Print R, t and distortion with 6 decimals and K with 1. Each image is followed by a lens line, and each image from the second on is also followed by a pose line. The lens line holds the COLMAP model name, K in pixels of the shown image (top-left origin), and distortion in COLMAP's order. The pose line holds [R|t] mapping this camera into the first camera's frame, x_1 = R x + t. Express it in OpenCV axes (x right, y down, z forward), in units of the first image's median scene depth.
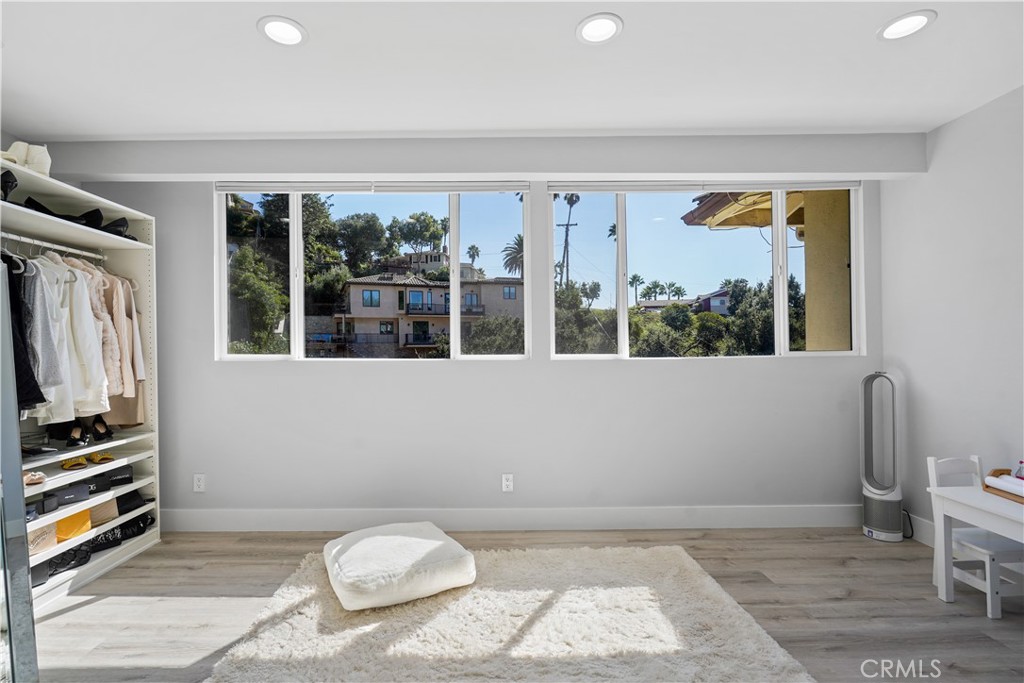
lens RADIAL K [[481.4, 0, 495.4], [0, 481.4, 346.7], [0, 0, 1]] dist [-0.003964, -0.000080]
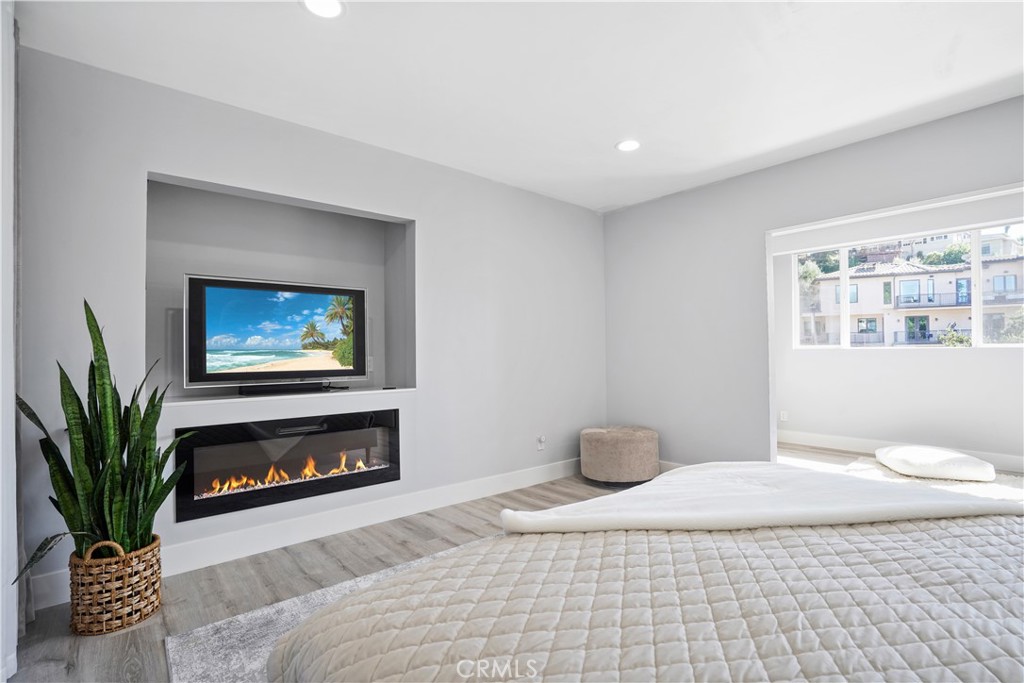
lens RADIAL K [[476.2, 0, 514.9], [0, 476.2, 345.2], [0, 0, 1]] dist [-0.002217, -0.000089]
pose [[0.658284, -0.011043, -0.752689, 0.075166], [0.005556, 0.999936, -0.009811, 0.028195], [0.752750, 0.002277, 0.658303, -0.972832]]
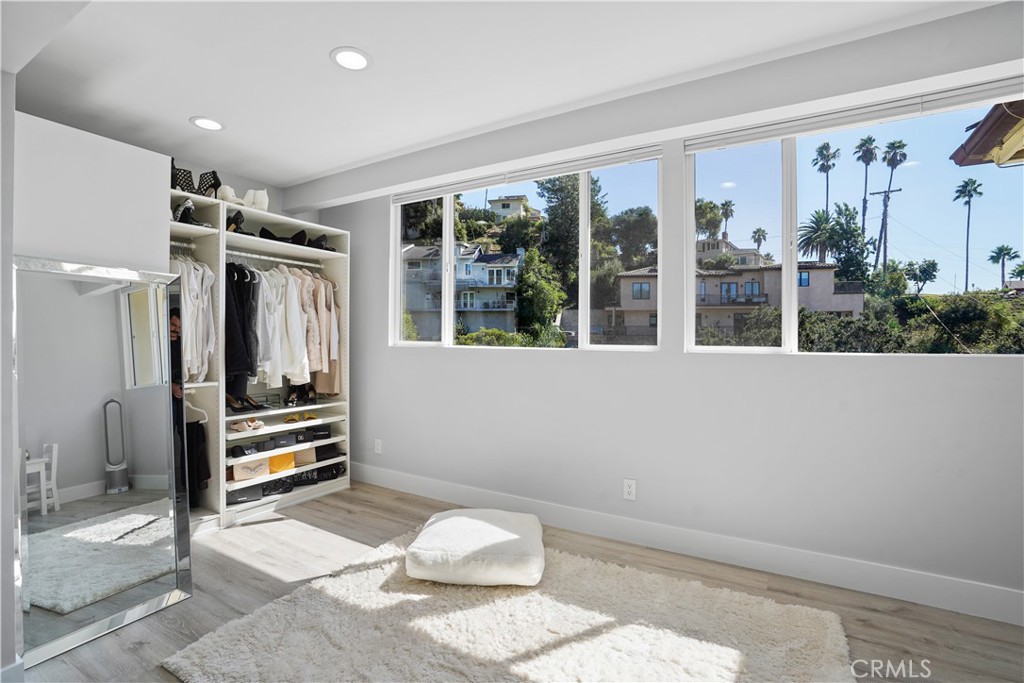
lens RADIAL K [[478.4, 0, 511.1], [0, 478.4, 343.1], [0, 0, 1]] dist [-0.060707, 0.025944]
pose [[0.858137, 0.016462, -0.513157, 0.301730], [-0.012464, 0.999859, 0.011232, 0.004815], [0.513270, -0.003243, 0.858221, 0.145936]]
